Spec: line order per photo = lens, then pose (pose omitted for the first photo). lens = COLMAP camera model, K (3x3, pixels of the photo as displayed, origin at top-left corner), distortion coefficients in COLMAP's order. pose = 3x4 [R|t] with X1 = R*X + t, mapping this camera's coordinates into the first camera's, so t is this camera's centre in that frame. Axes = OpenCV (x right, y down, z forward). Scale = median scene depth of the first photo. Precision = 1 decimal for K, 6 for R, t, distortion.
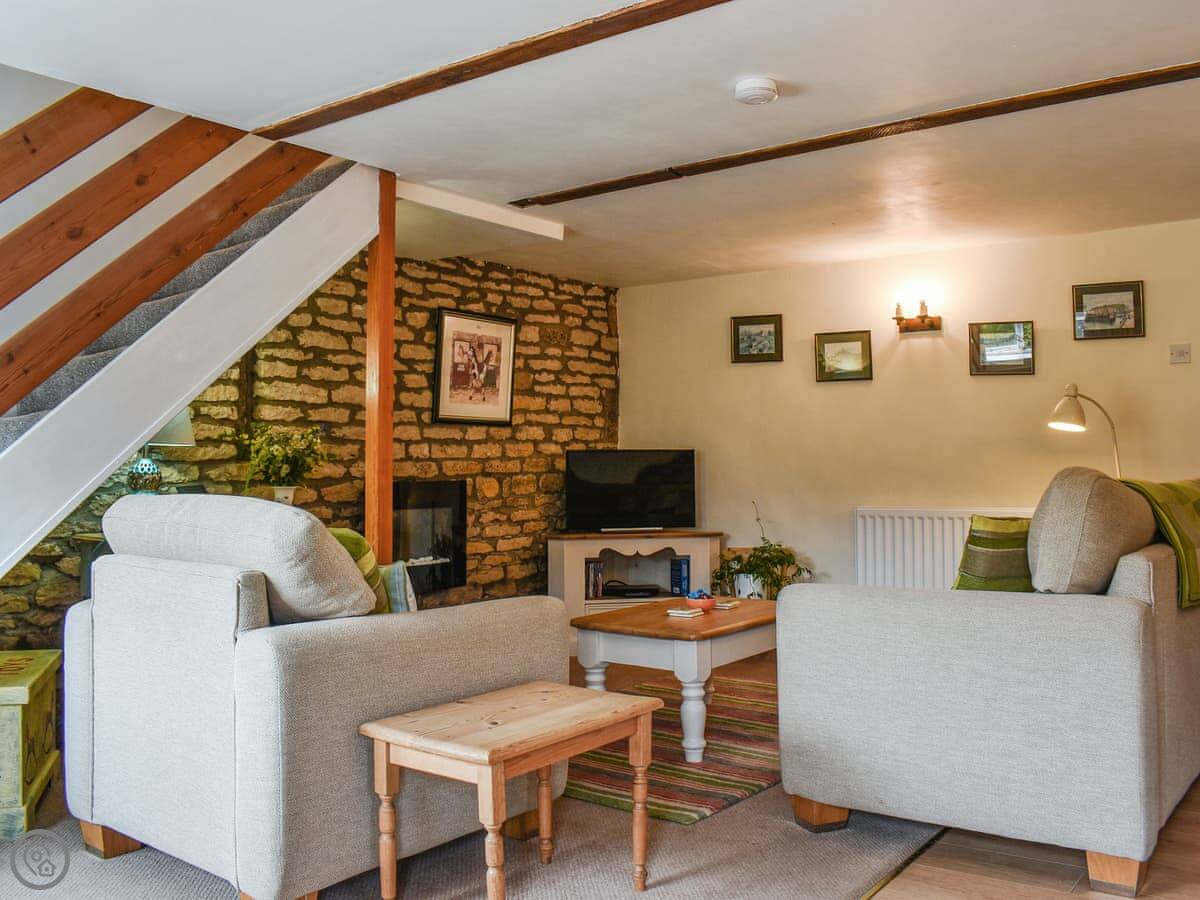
lens RADIAL K [[1053.3, 0, 598.1], [0, 1053.3, 414.0], [0, 0, 1]] dist [-0.083167, 0.003515]
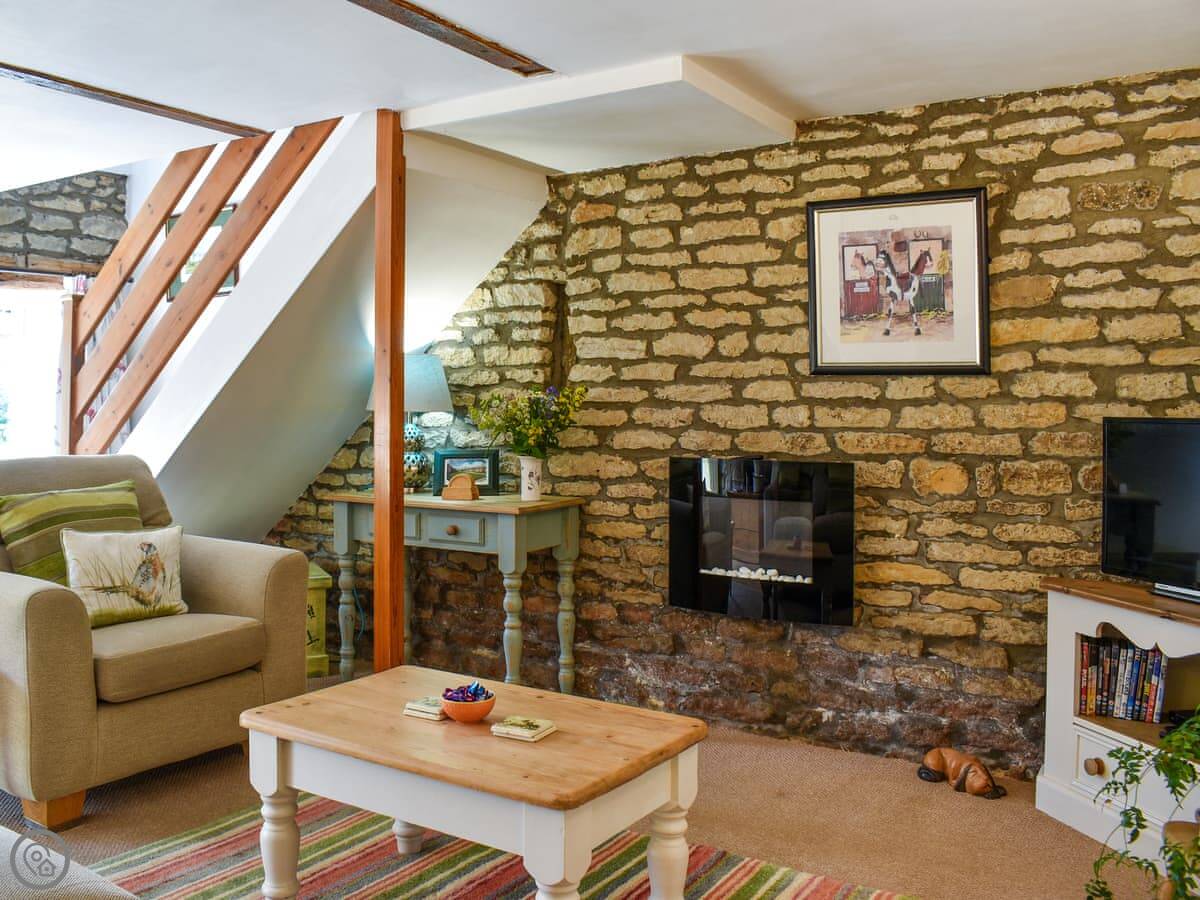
lens RADIAL K [[1053.3, 0, 598.1], [0, 1053.3, 414.0], [0, 0, 1]] dist [-0.083167, 0.003515]
pose [[0.085916, -0.001765, -0.996301, 0.494499], [0.030259, 0.999542, 0.000839, 0.028143], [0.995843, -0.030219, 0.085930, 0.788352]]
